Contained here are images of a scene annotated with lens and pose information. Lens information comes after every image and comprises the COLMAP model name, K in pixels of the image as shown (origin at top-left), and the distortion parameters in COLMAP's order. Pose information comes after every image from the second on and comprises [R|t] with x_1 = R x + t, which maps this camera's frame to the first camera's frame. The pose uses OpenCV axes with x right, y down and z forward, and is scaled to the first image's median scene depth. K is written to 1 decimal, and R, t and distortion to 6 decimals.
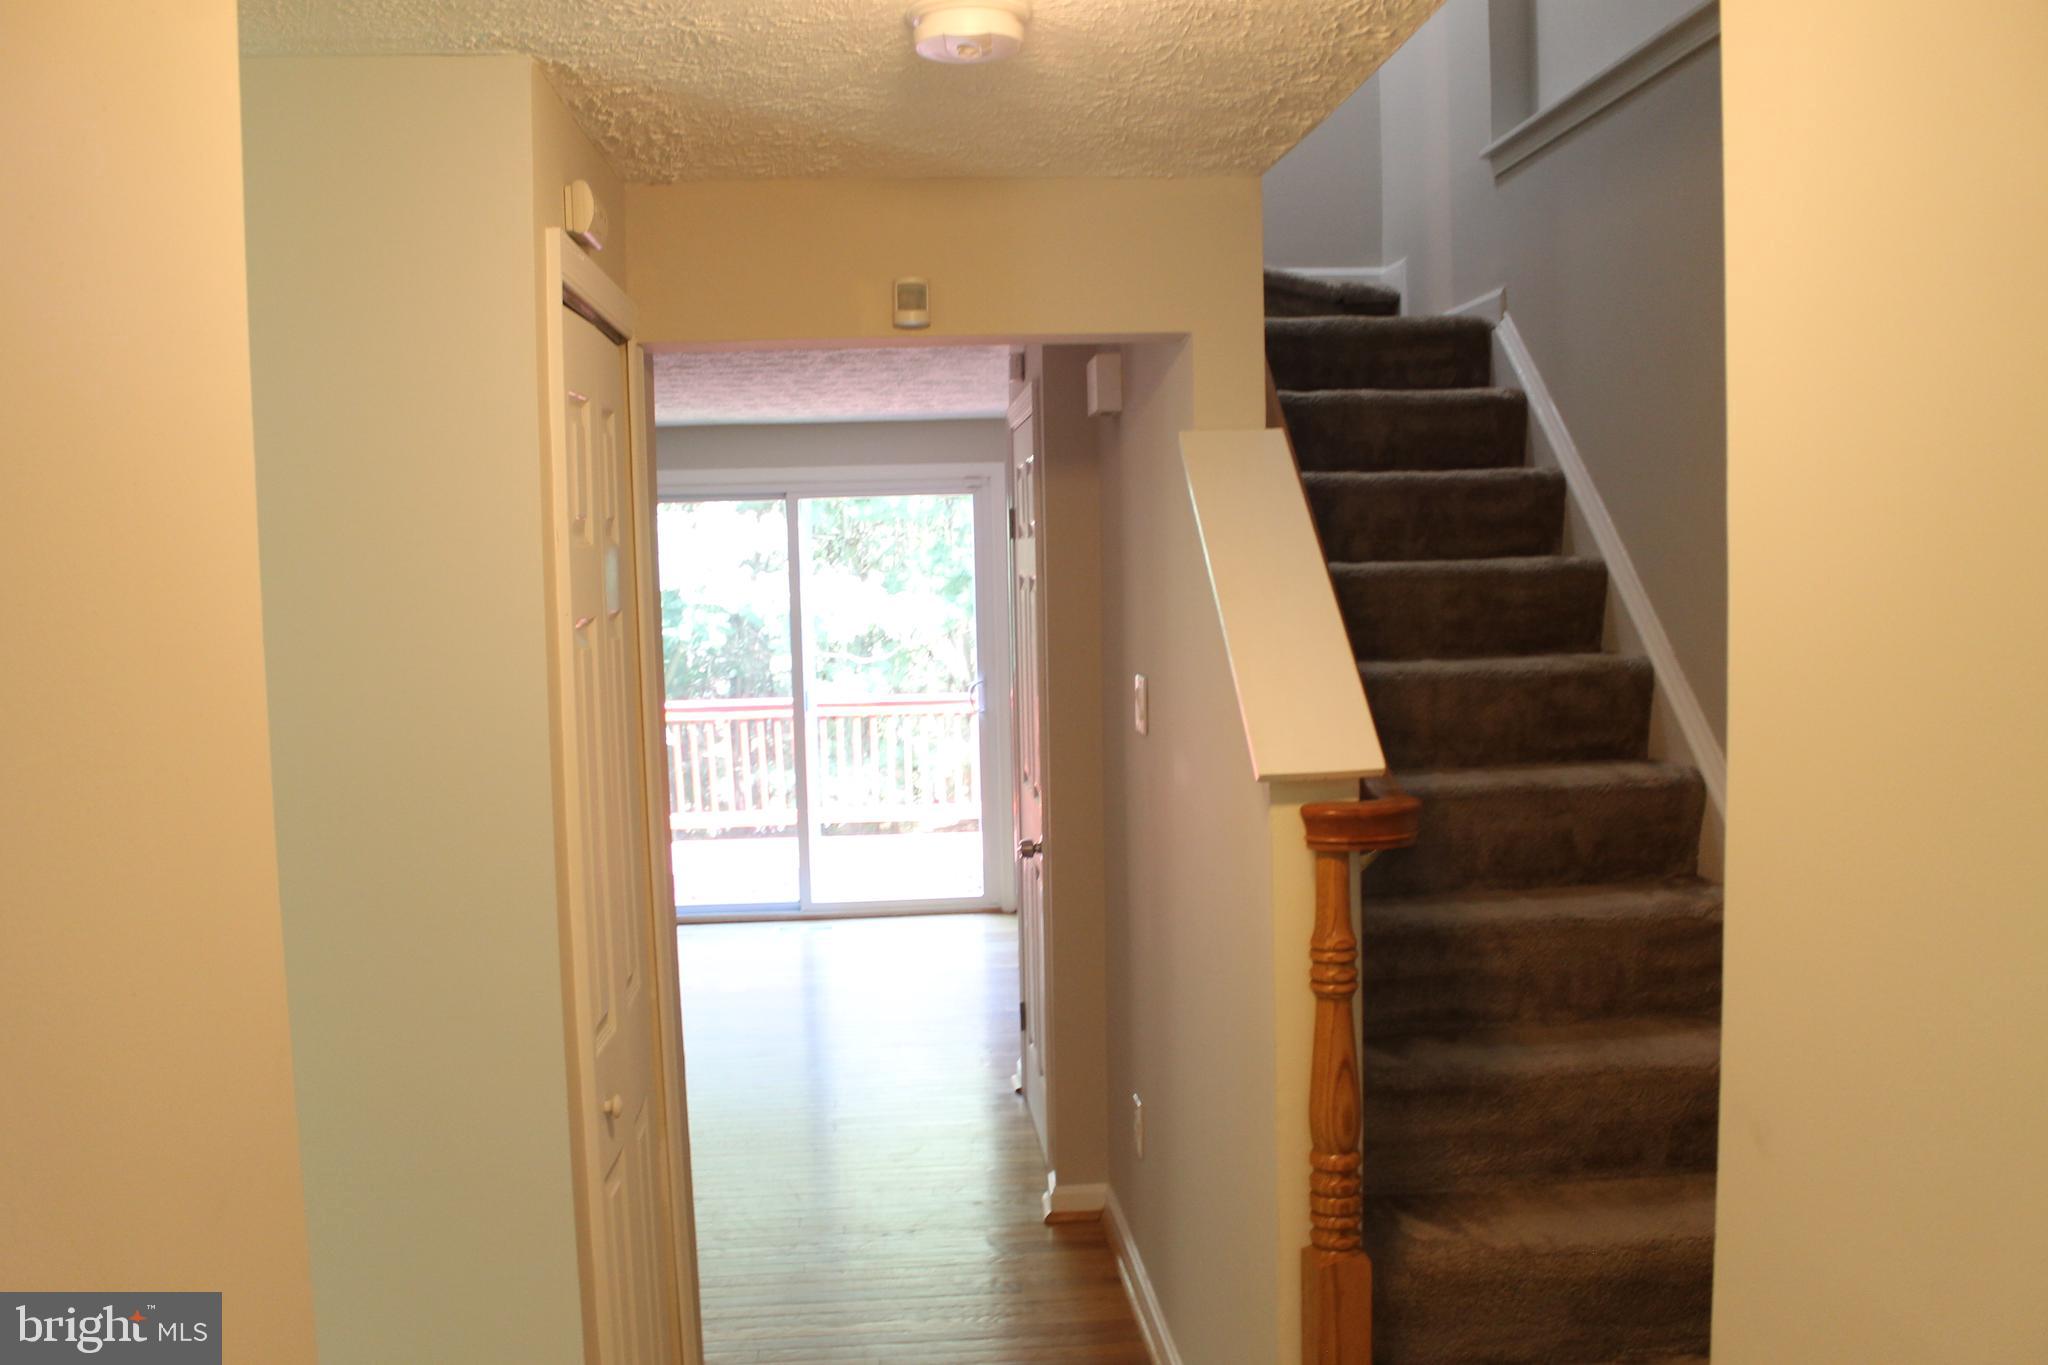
lens RADIAL K [[1736.0, 0, 1022.1], [0, 1736.0, 685.1], [0, 0, 1]] dist [-0.163594, 0.139561]
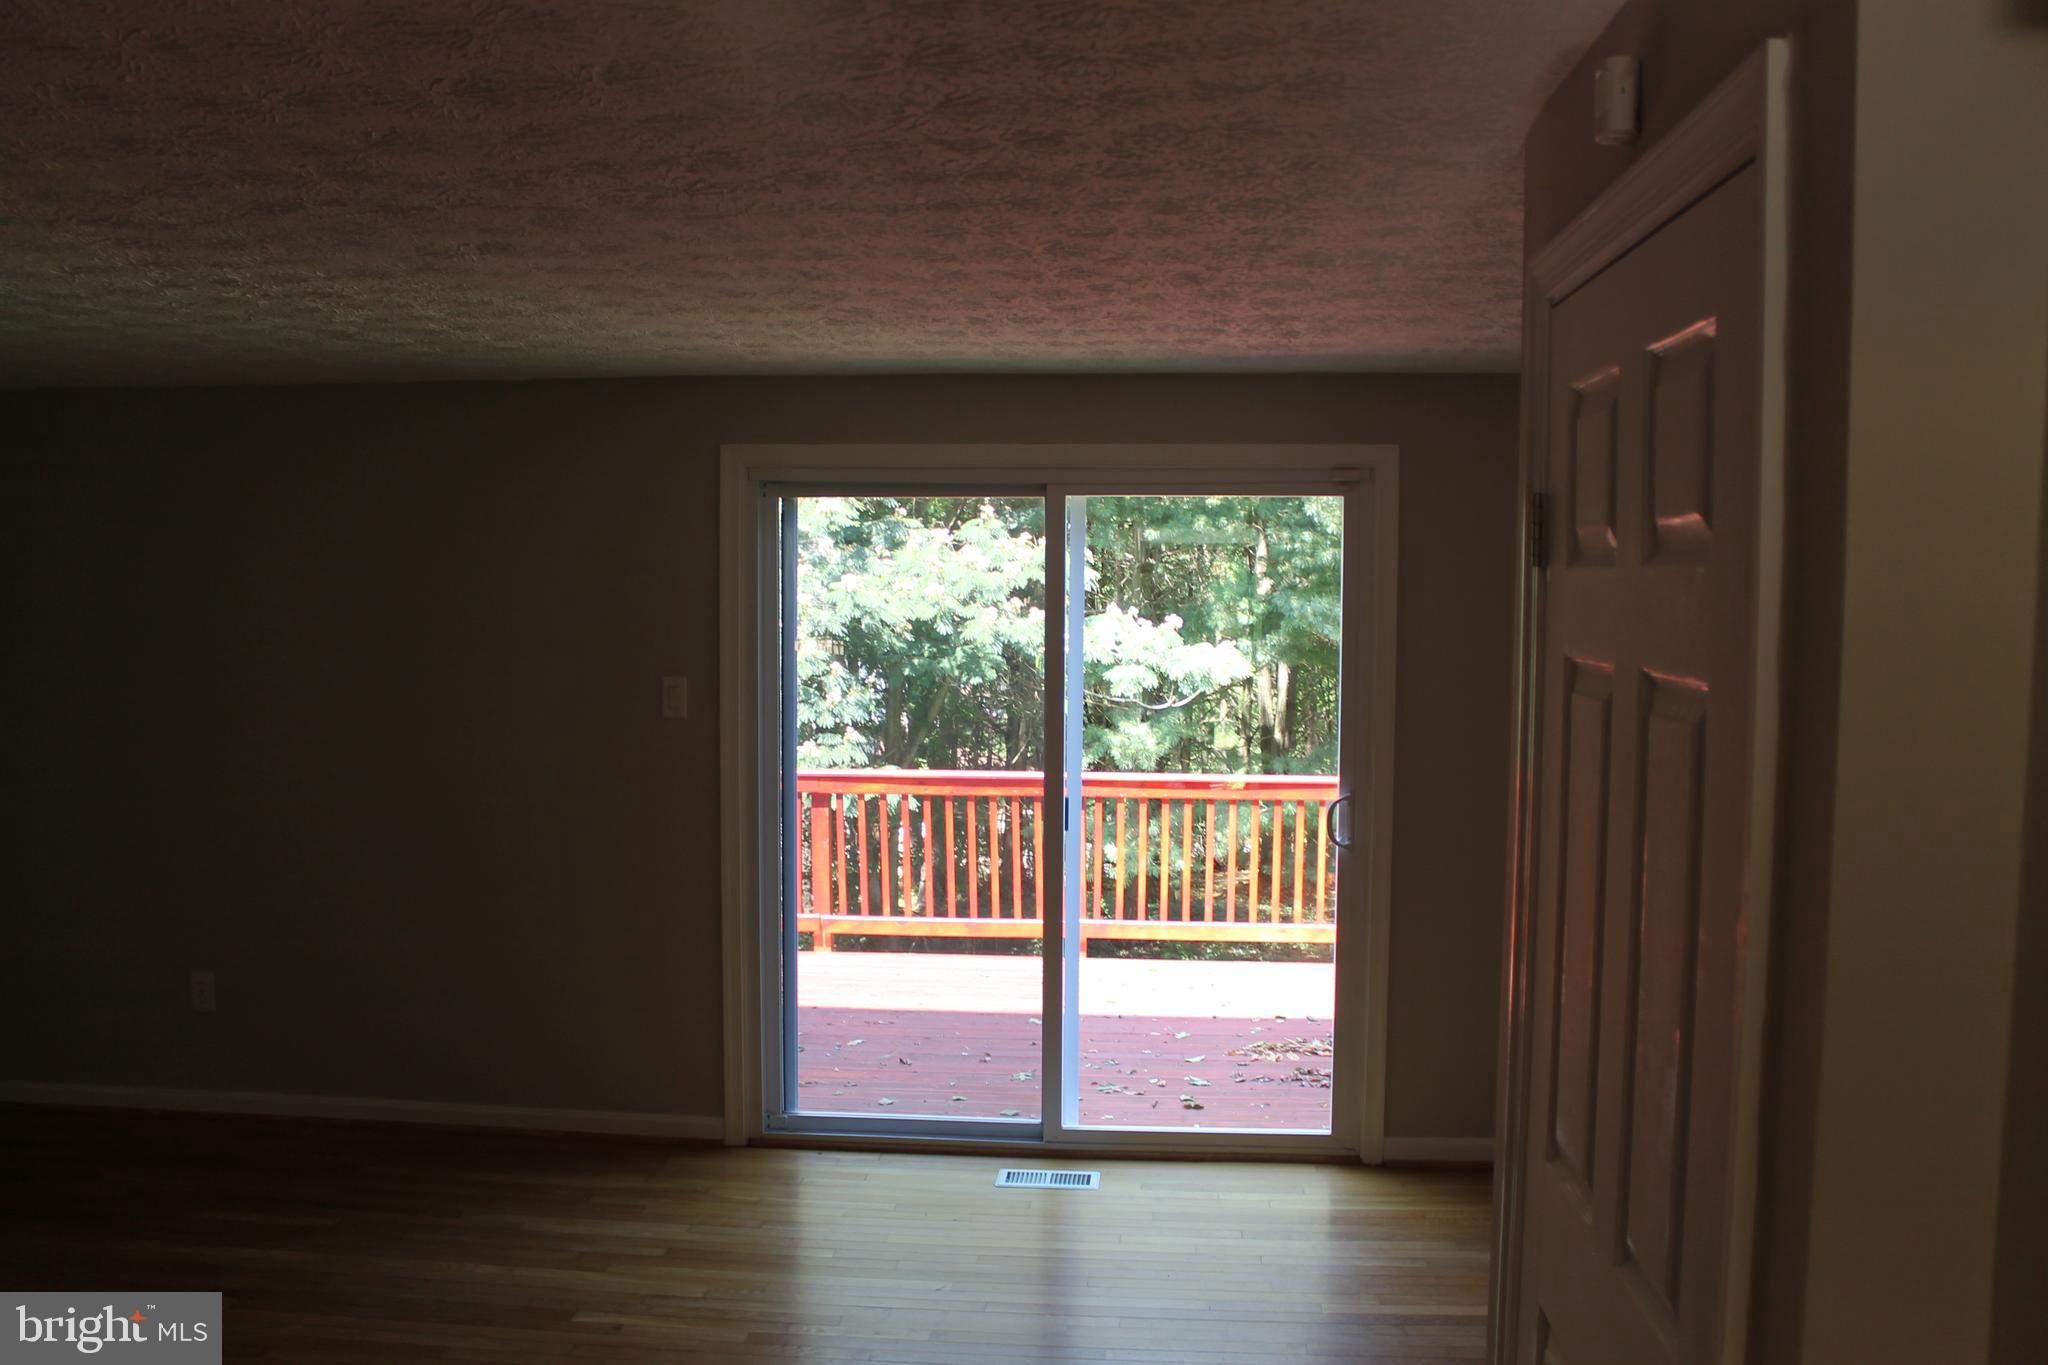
lens RADIAL K [[1736.0, 0, 1016.6], [0, 1736.0, 702.8], [0, 0, 1]] dist [-0.163594, 0.139561]
pose [[0.985535, 0.038709, -0.164995, -0.025204], [-0.039909, 0.999195, -0.003962, -0.018712], [0.164709, 0.010489, 0.986286, 0.238920]]
